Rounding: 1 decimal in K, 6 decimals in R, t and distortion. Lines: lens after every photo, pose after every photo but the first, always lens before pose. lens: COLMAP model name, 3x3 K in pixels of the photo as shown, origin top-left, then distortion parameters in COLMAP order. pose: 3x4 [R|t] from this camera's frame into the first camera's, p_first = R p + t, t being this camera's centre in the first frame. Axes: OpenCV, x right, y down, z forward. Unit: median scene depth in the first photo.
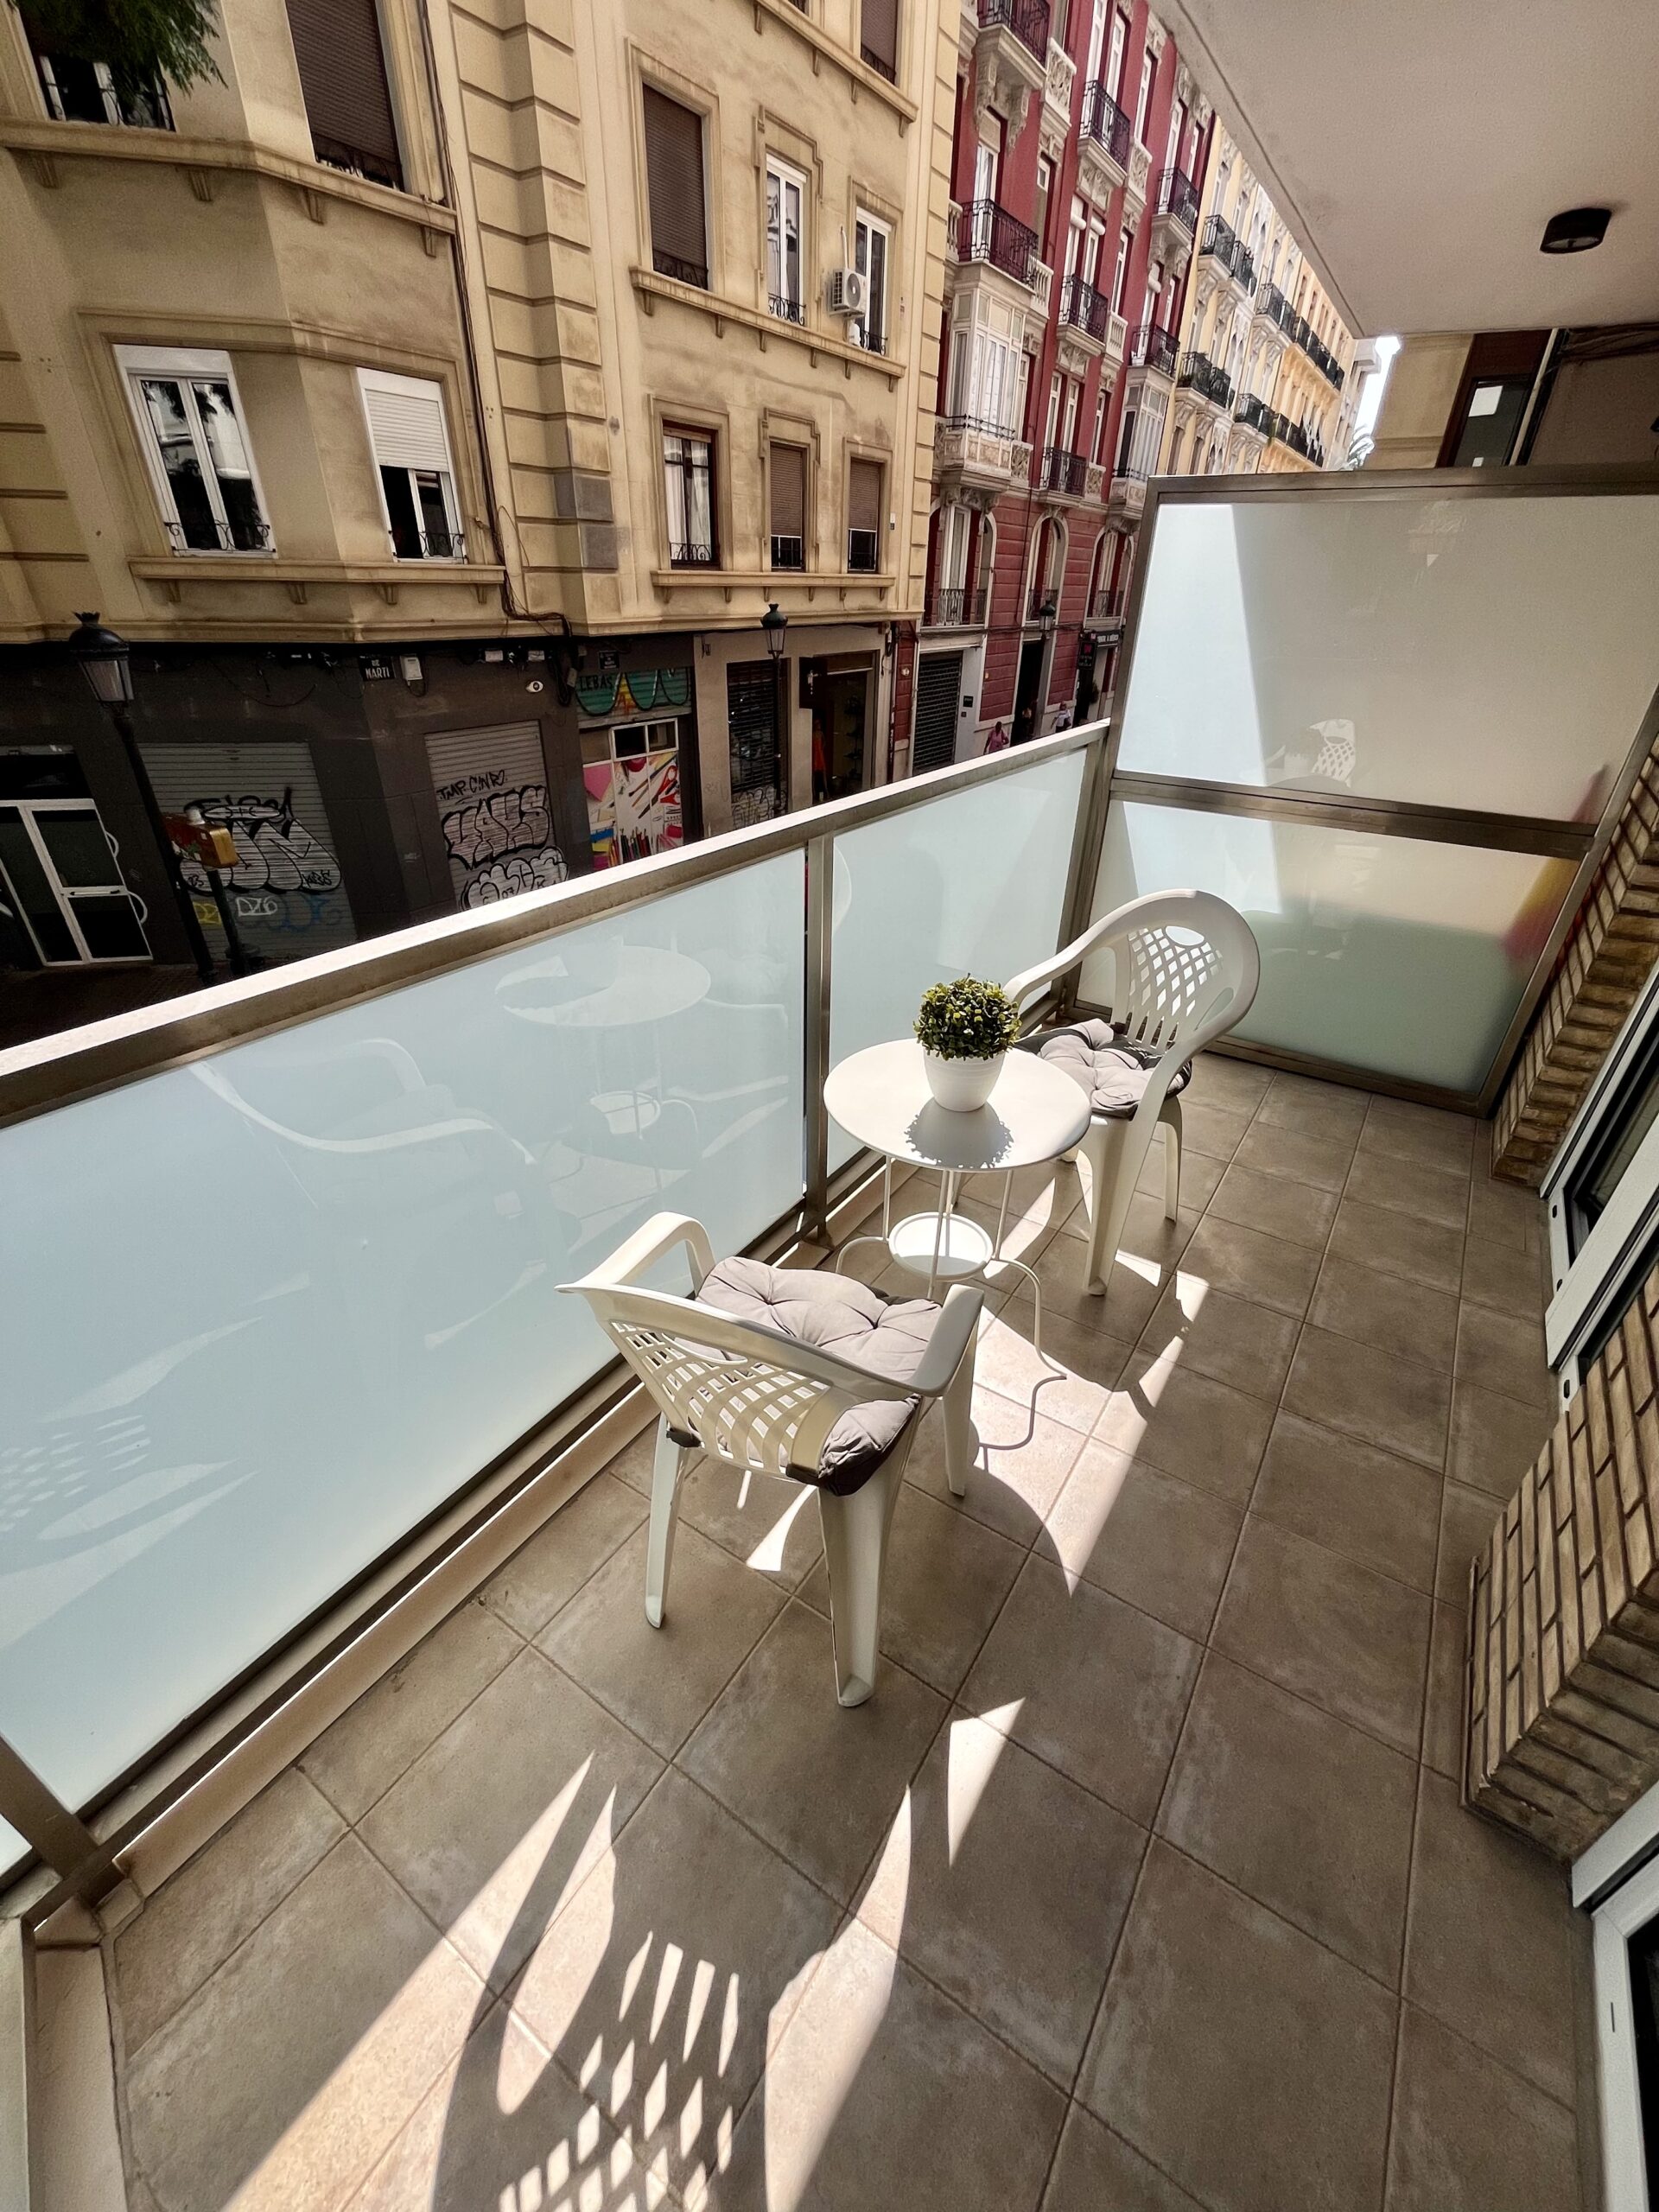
lens RADIAL K [[901.9, 0, 829.8], [0, 901.9, 1104.3], [0, 0, 1]] dist [-0.001567, 0.000197]
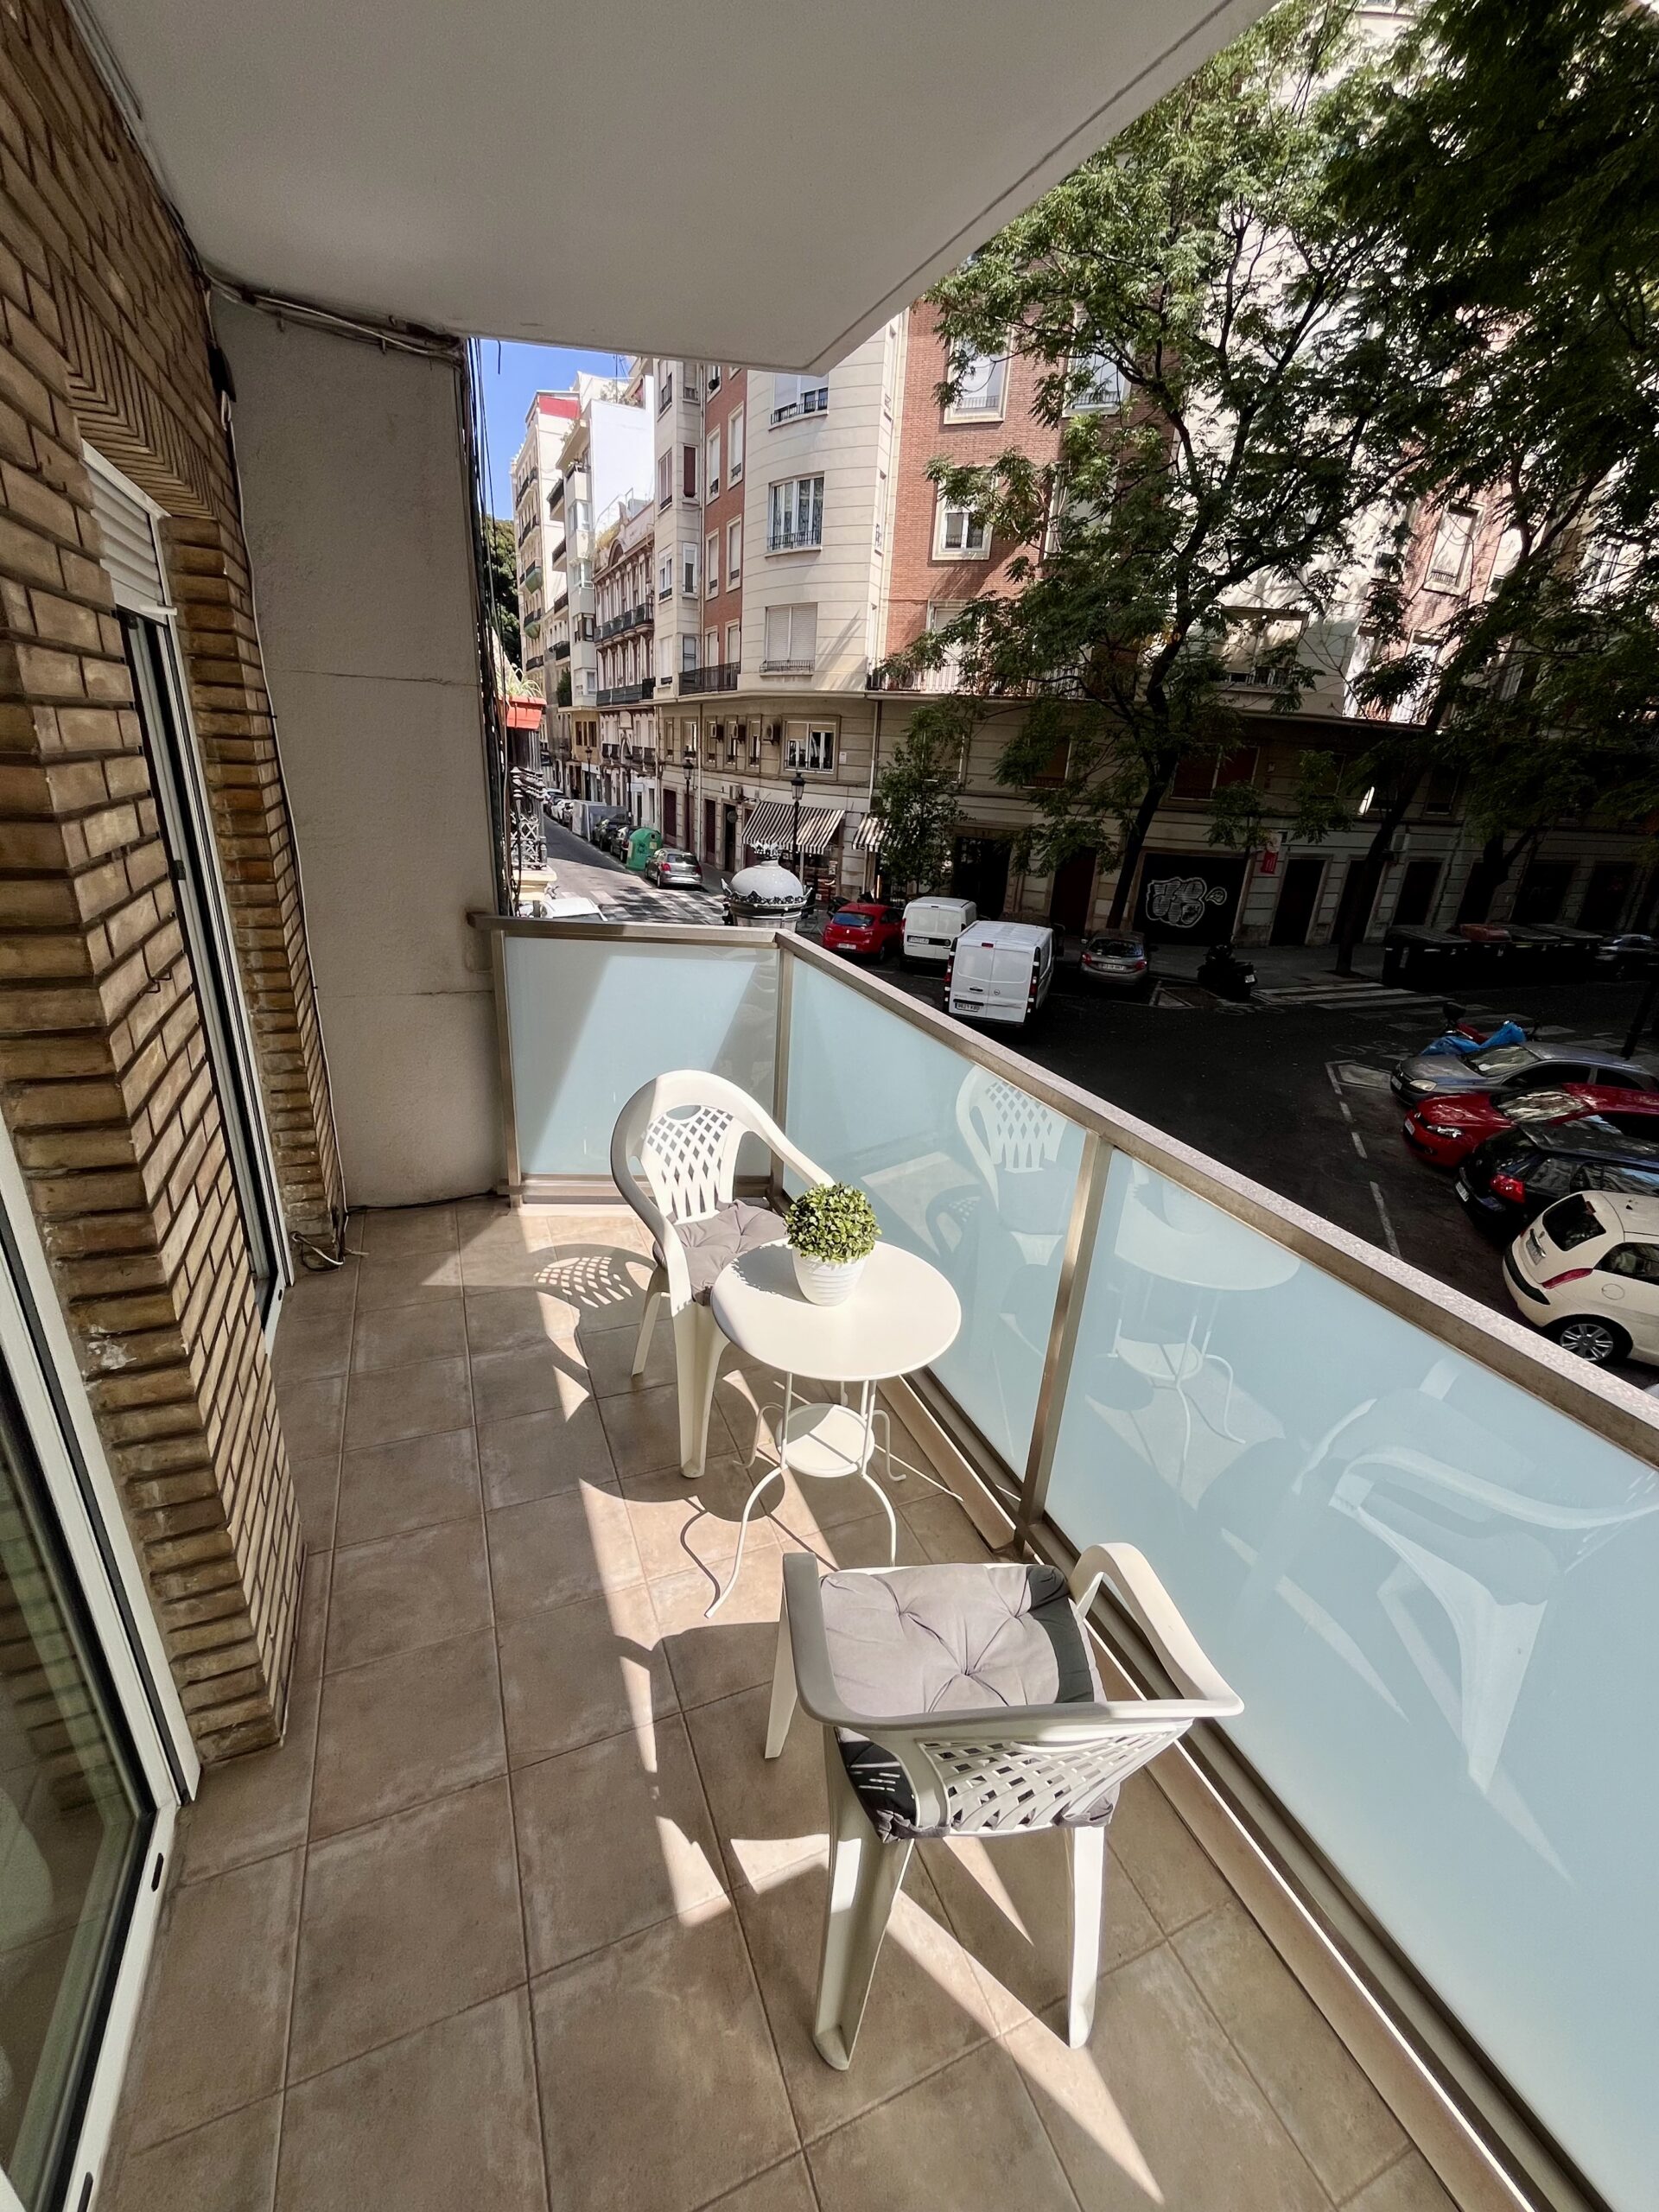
lens RADIAL K [[901.9, 0, 829.8], [0, 901.9, 1104.3], [0, 0, 1]] dist [-0.001567, 0.000197]
pose [[-0.542291, 0.254750, -0.800639, 0.904075], [-0.484735, 0.683478, 0.545793, -0.715385], [0.686260, 0.684076, -0.247157, 1.062961]]
